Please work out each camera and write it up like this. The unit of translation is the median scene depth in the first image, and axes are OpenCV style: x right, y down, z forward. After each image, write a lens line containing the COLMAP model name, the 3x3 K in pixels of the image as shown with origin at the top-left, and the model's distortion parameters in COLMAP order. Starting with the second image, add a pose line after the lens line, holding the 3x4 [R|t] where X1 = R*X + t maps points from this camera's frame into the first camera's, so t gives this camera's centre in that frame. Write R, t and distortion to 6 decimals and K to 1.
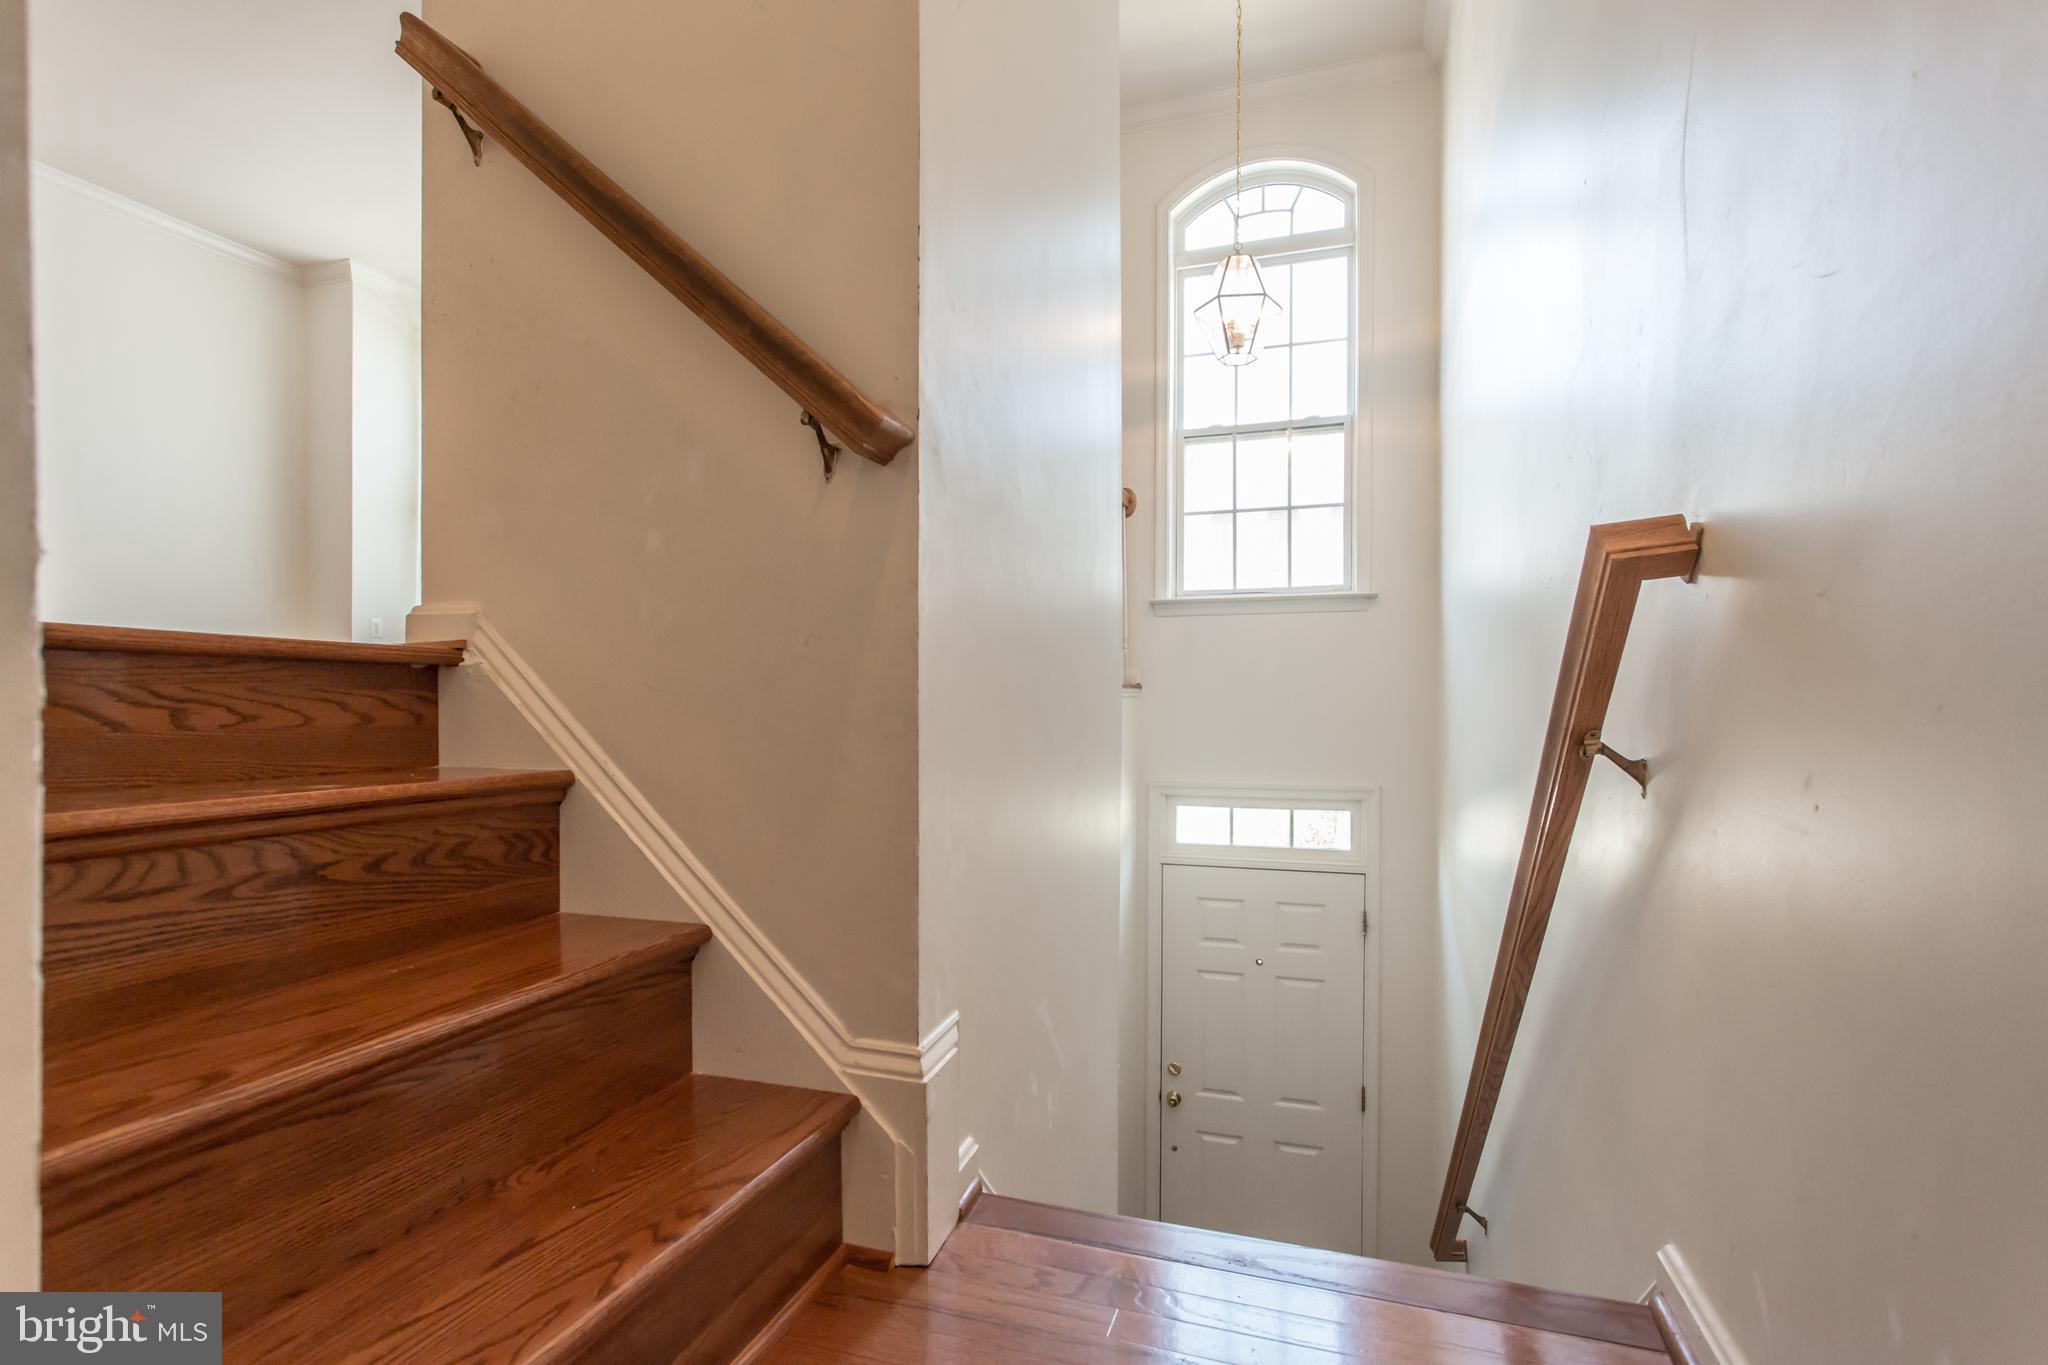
lens RADIAL K [[998.1, 0, 1014.7], [0, 998.1, 703.5], [0, 0, 1]] dist [-0.017099, 0.008310]
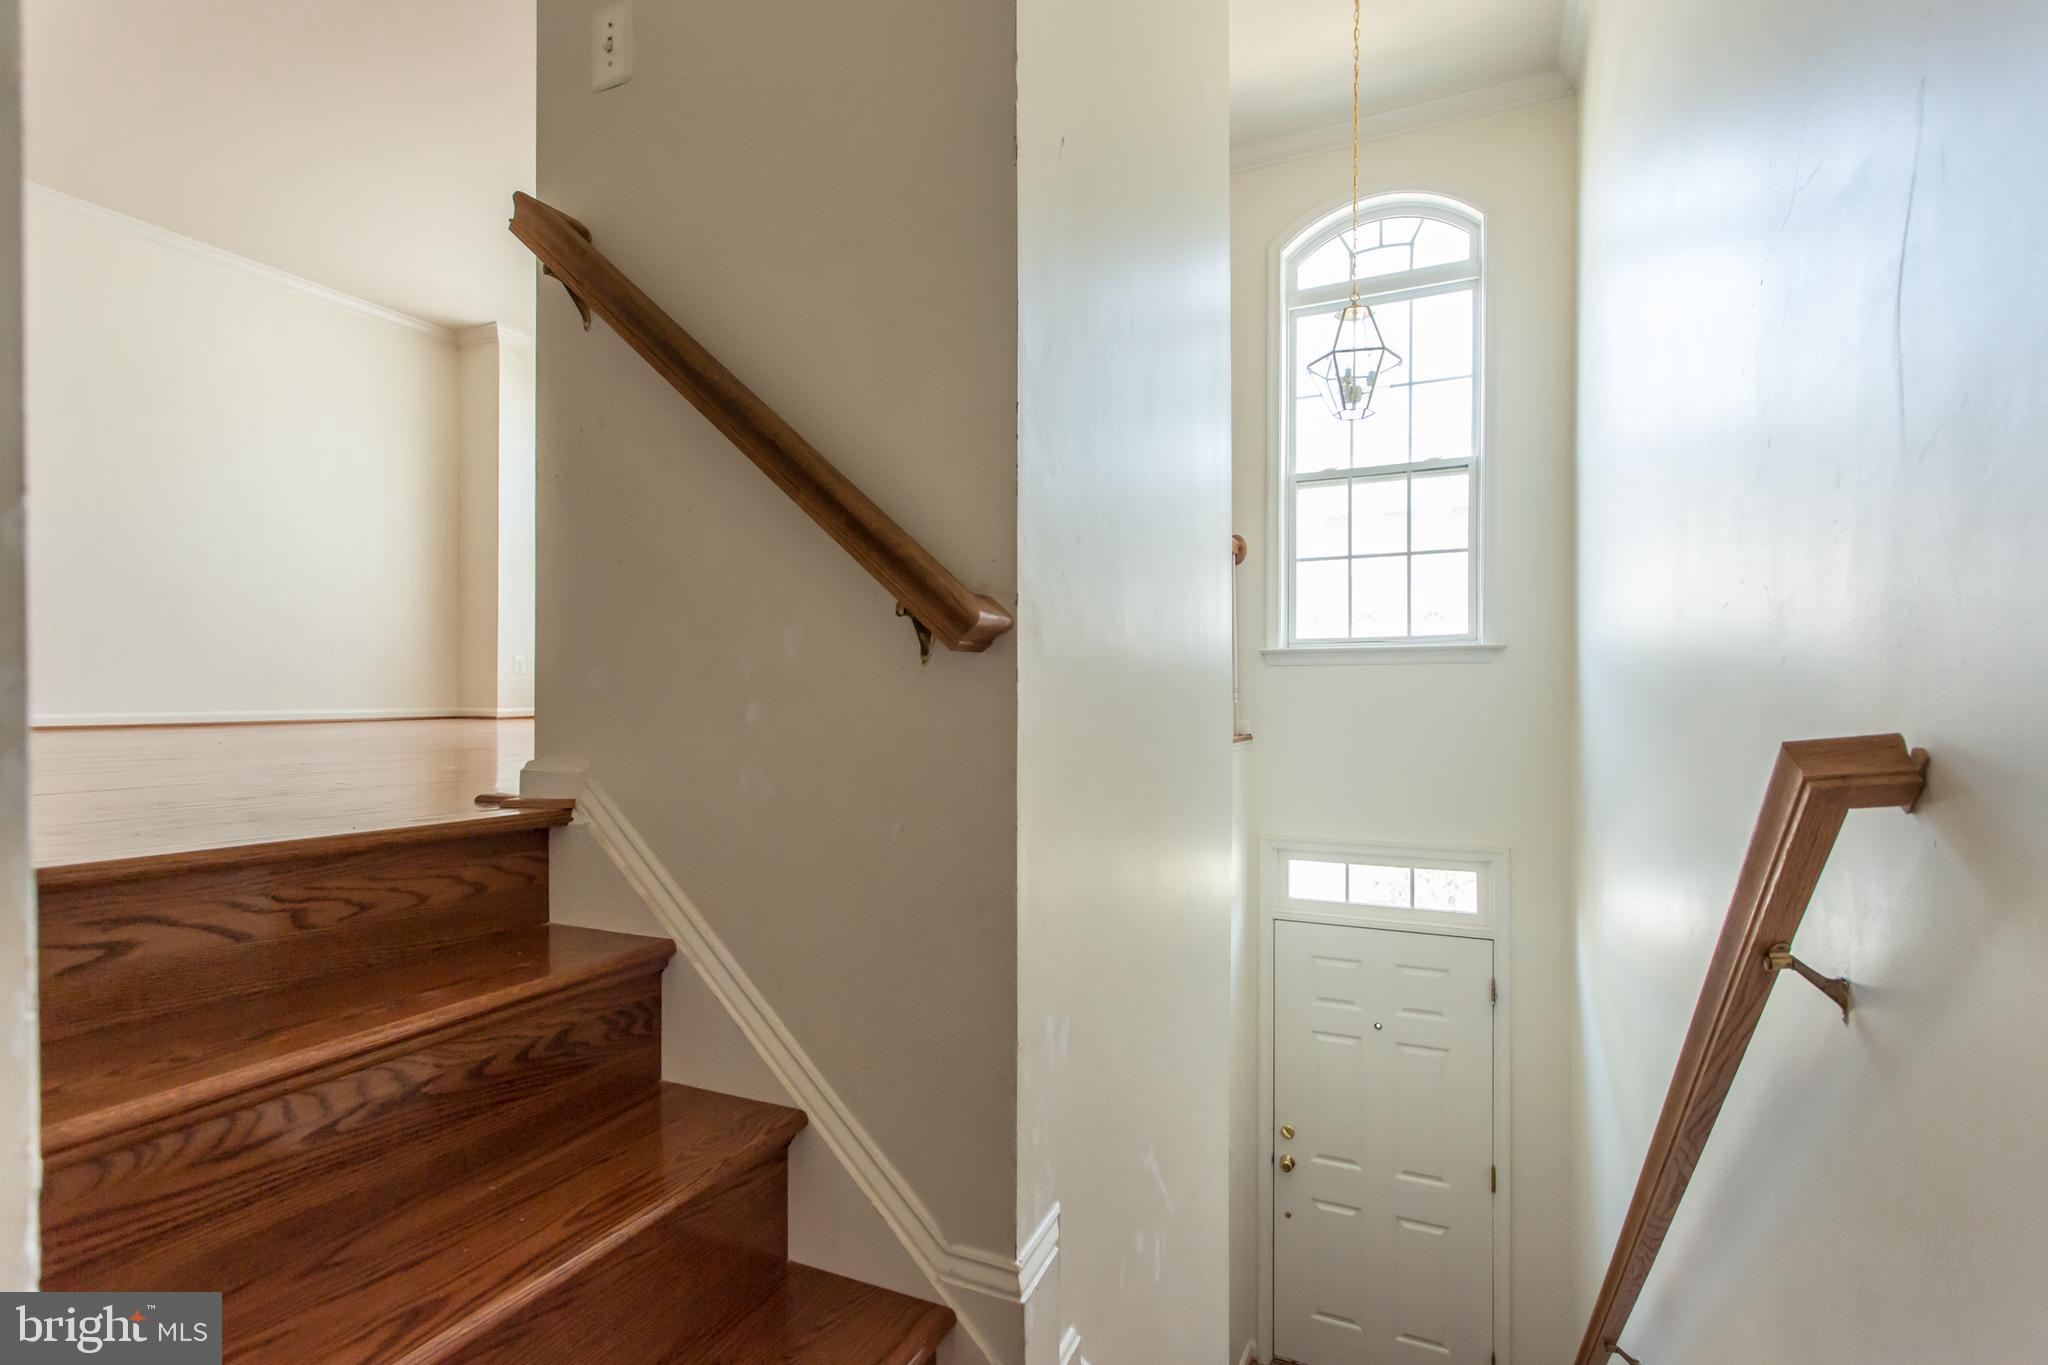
lens RADIAL K [[978.0, 0, 1013.5], [0, 978.0, 683.6], [0, 0, 1]] dist [0.003126, 0.000956]
pose [[0.993753, -0.000112, -0.111606, 0.004609], [-0.000917, 0.999958, -0.009171, -0.172914], [0.111602, 0.009216, 0.993710, 0.054856]]
